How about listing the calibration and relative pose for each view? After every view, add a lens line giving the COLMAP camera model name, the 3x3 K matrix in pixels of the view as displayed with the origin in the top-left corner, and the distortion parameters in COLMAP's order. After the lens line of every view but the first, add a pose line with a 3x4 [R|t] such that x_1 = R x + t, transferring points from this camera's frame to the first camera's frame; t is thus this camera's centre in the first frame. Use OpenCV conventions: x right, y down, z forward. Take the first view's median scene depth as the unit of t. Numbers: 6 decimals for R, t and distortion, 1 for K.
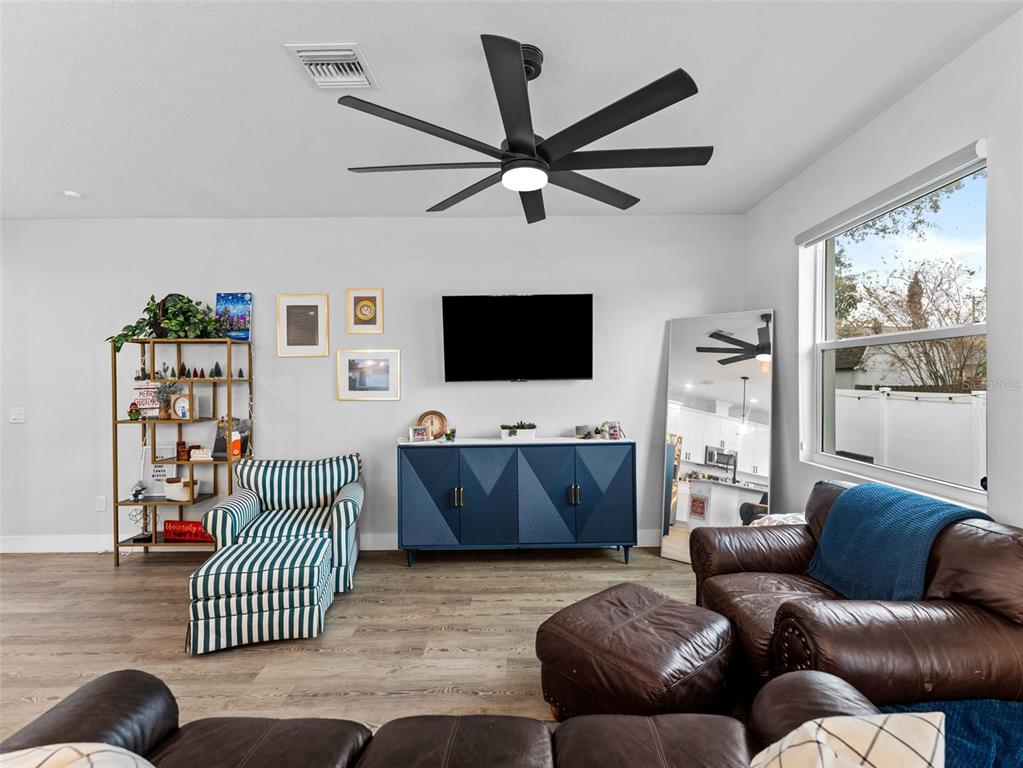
lens RADIAL K [[461.9, 0, 517.4], [0, 461.9, 392.4], [0, 0, 1]] dist [0.000380, 0.001085]
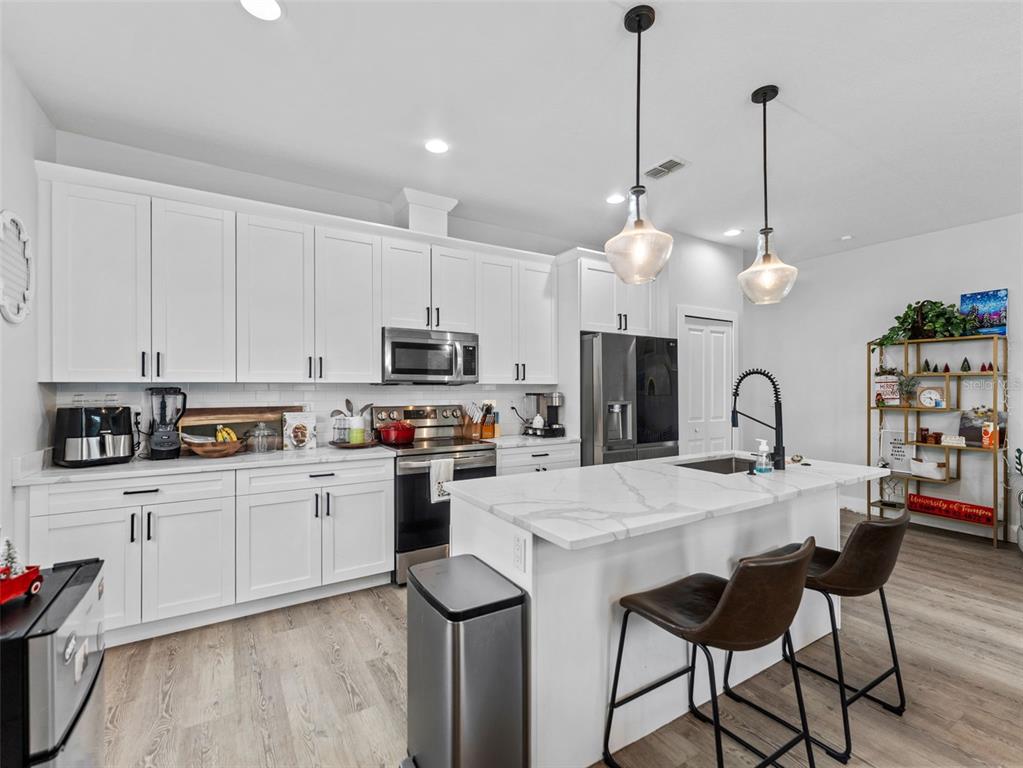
lens RADIAL K [[461.9, 0, 517.4], [0, 461.9, 392.4], [0, 0, 1]] dist [0.000380, 0.001085]
pose [[0.536558, 0.012793, -0.843767, -0.298806], [-0.022856, 0.999739, 0.000623, 0.040255], [0.843554, 0.018951, 0.536710, -0.479775]]
